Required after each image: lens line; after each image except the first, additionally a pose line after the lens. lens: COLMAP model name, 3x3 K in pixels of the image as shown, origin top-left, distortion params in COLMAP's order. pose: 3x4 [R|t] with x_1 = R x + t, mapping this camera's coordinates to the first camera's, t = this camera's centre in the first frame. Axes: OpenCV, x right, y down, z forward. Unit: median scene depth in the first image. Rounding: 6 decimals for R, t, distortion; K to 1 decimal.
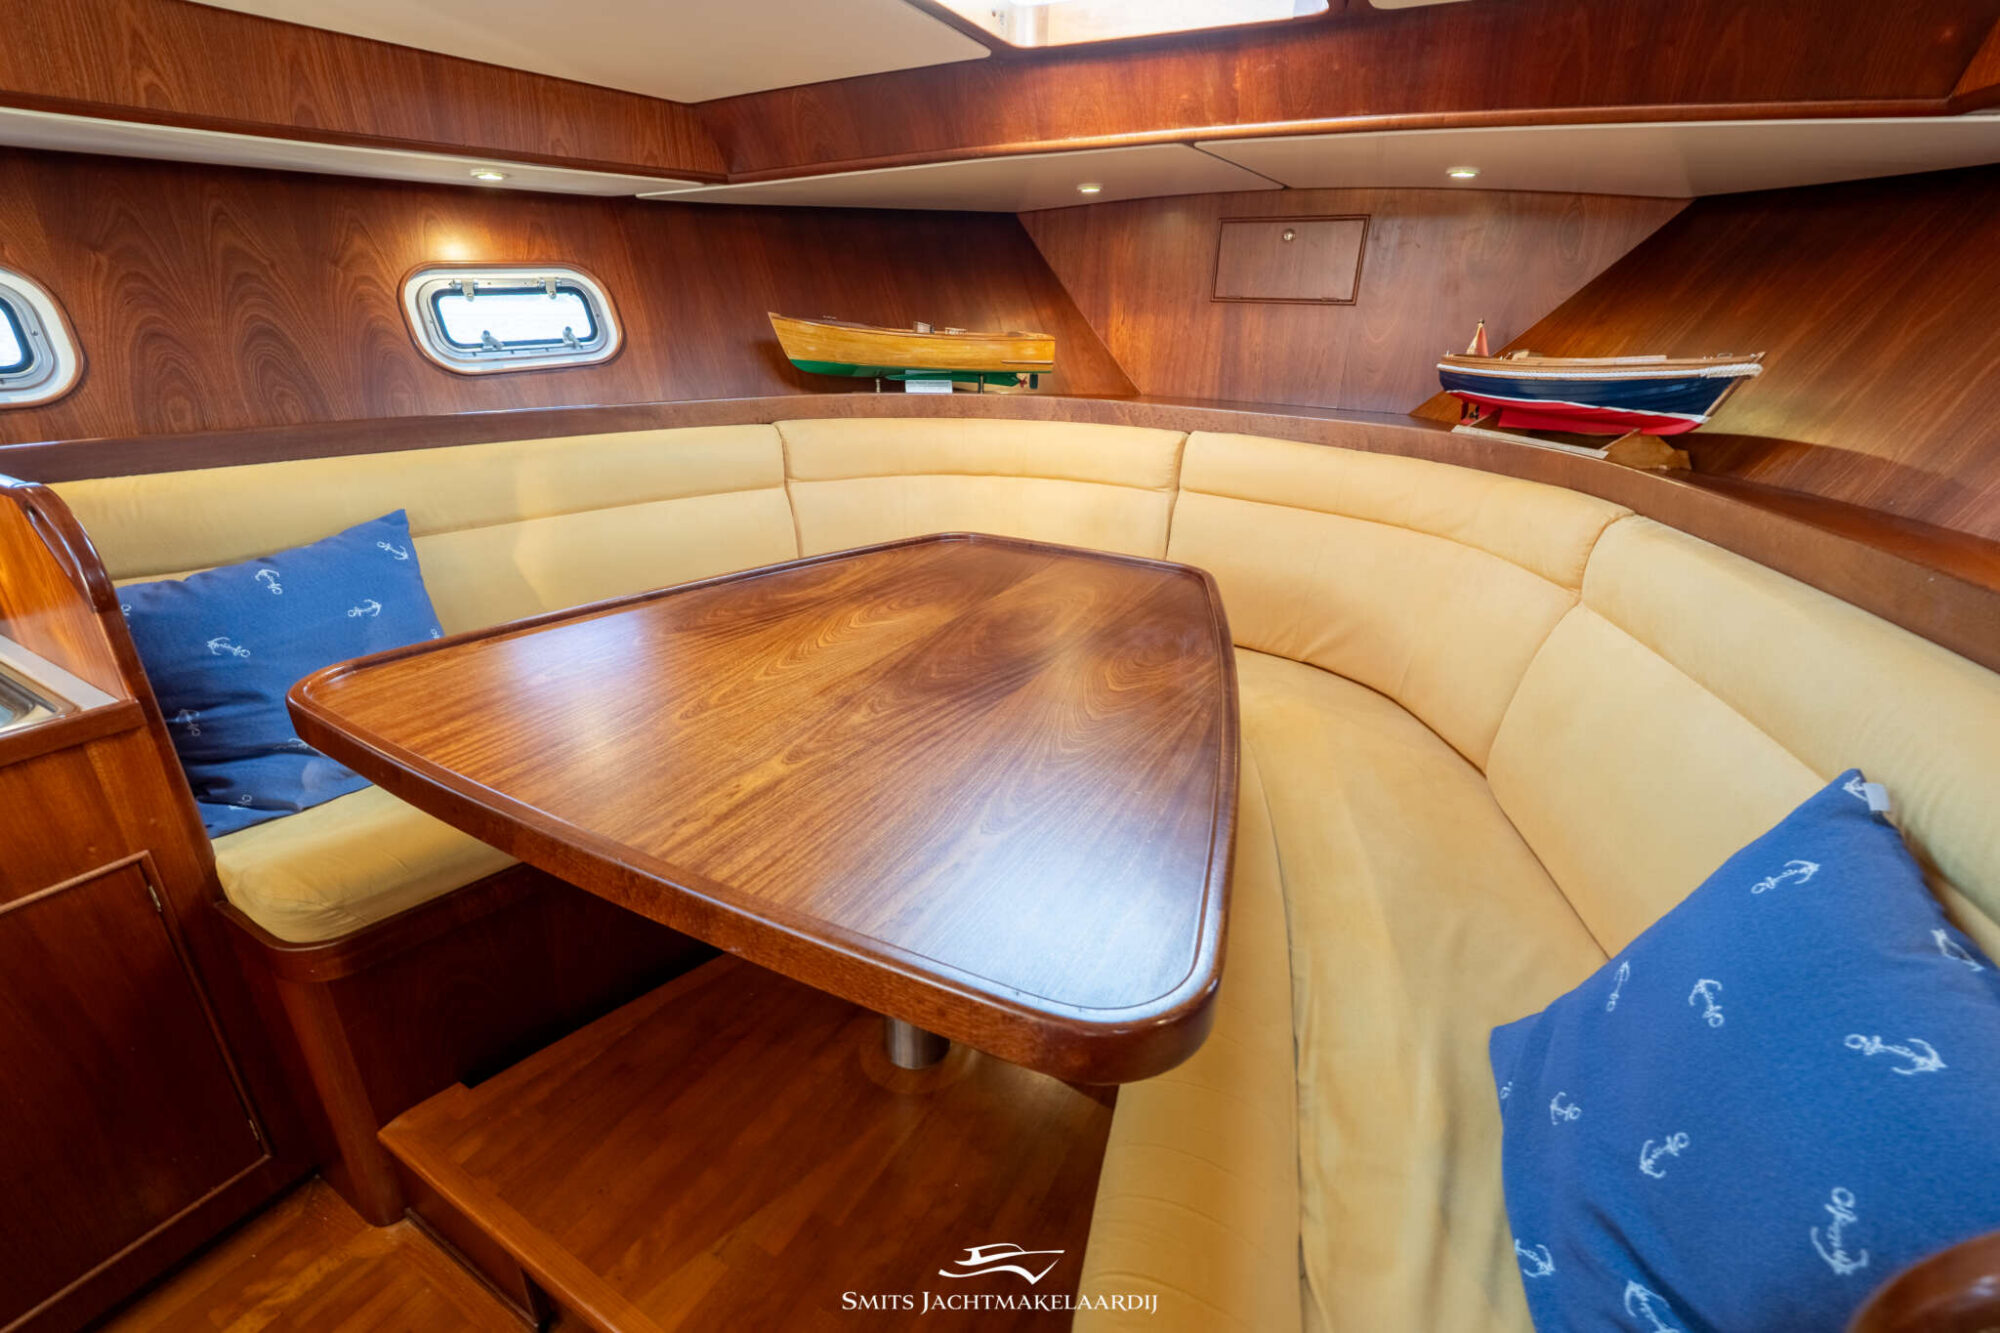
lens RADIAL K [[887.7, 0, 1004.3], [0, 887.7, 667.4], [0, 0, 1]] dist [-0.002104, 0.000331]
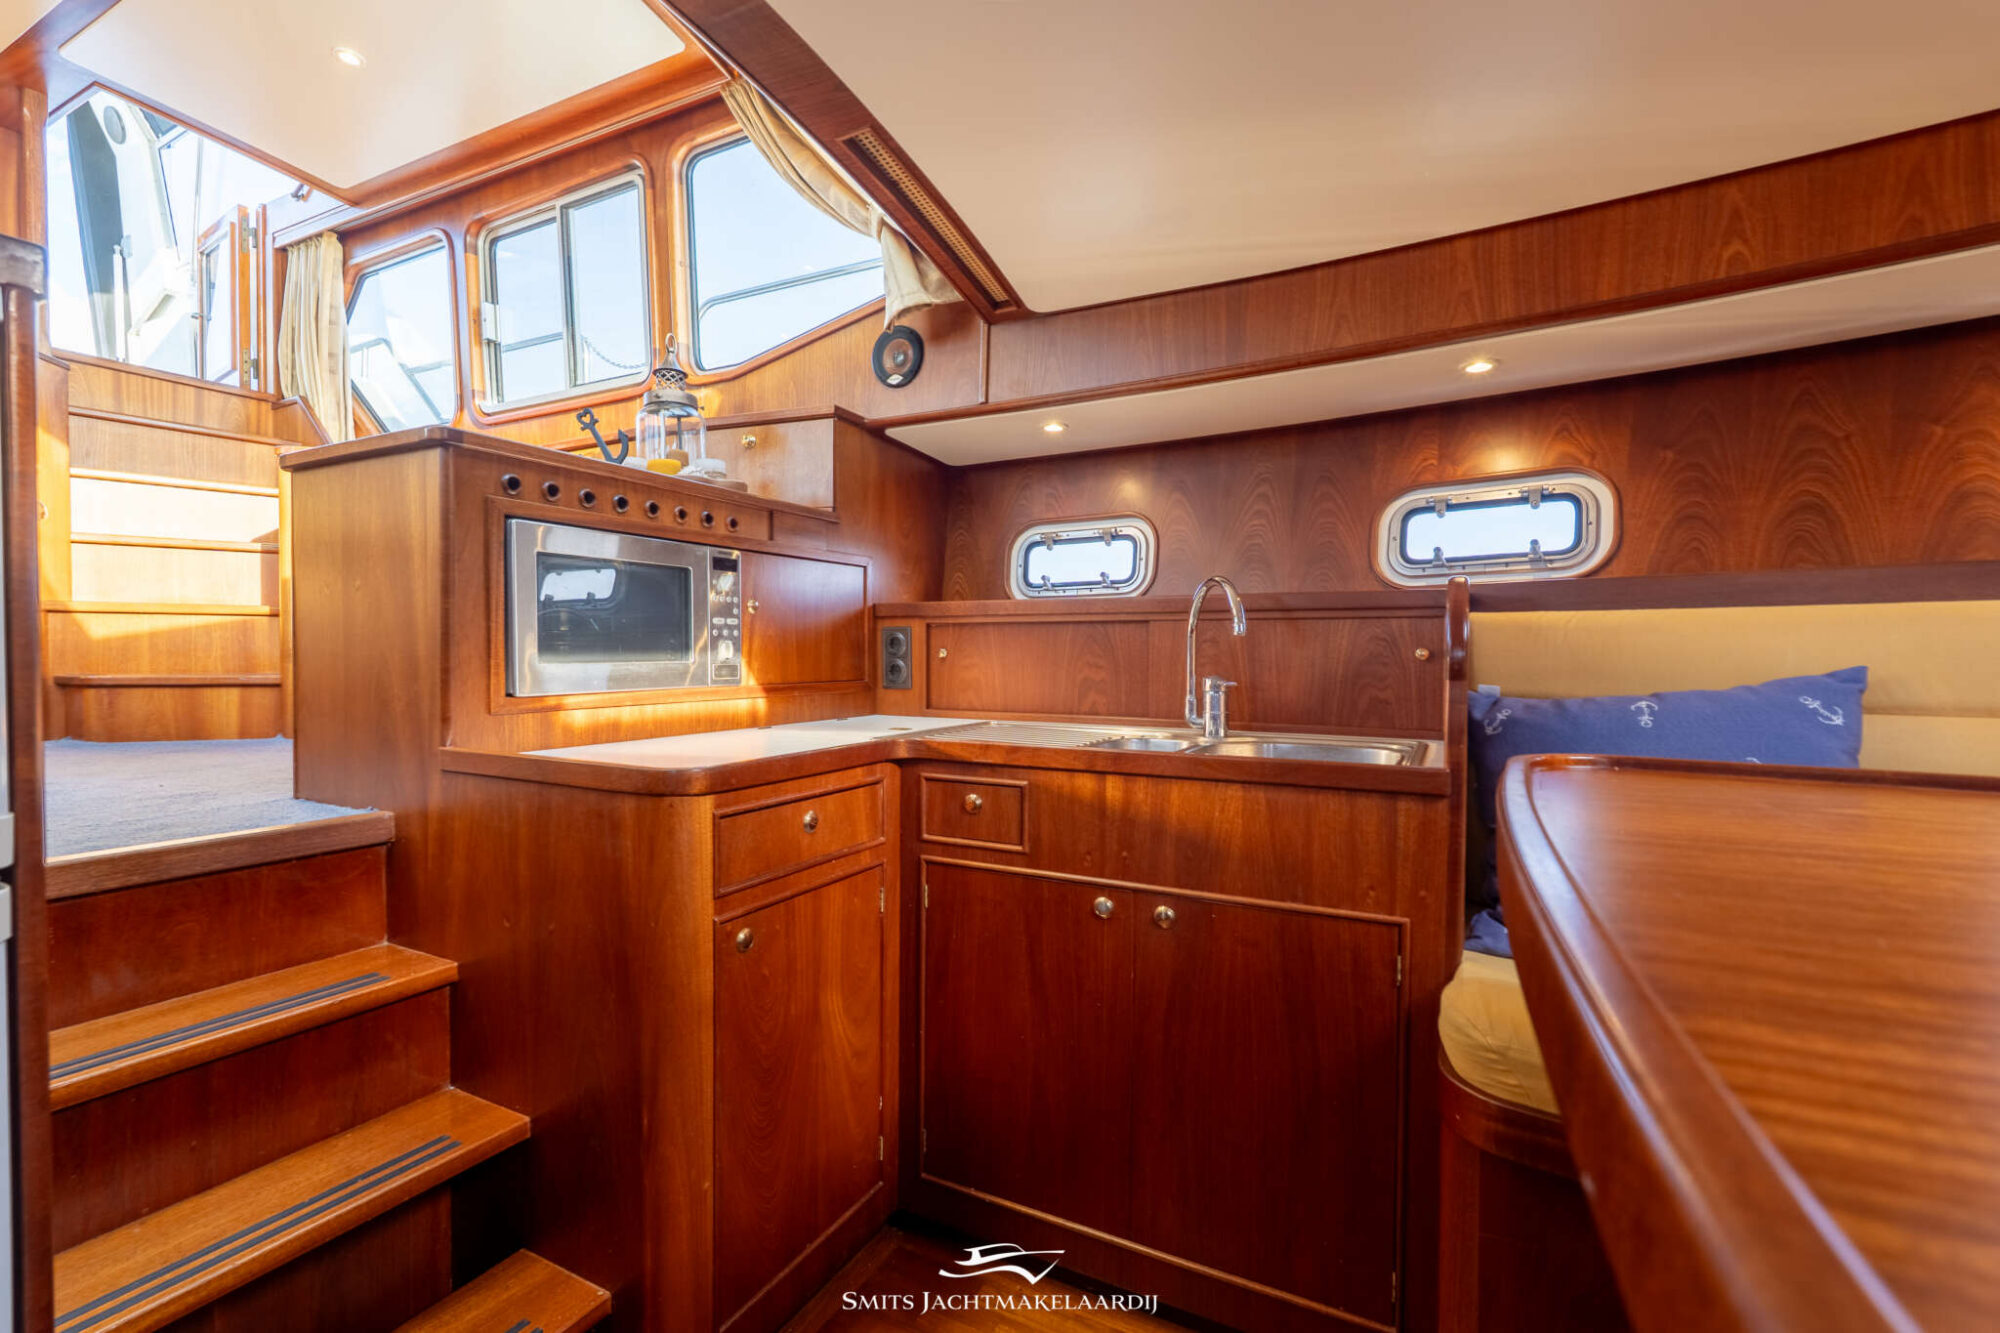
lens RADIAL K [[868.5, 0, 1000.0], [0, 868.5, 666.5], [0, 0, 1]] dist [-0.001234, -0.000269]
pose [[0.035154, 0.002192, -0.999379, 0.002170], [-0.385886, 0.922474, -0.011550, 0.094163], [0.921876, 0.386053, 0.033275, 0.302554]]
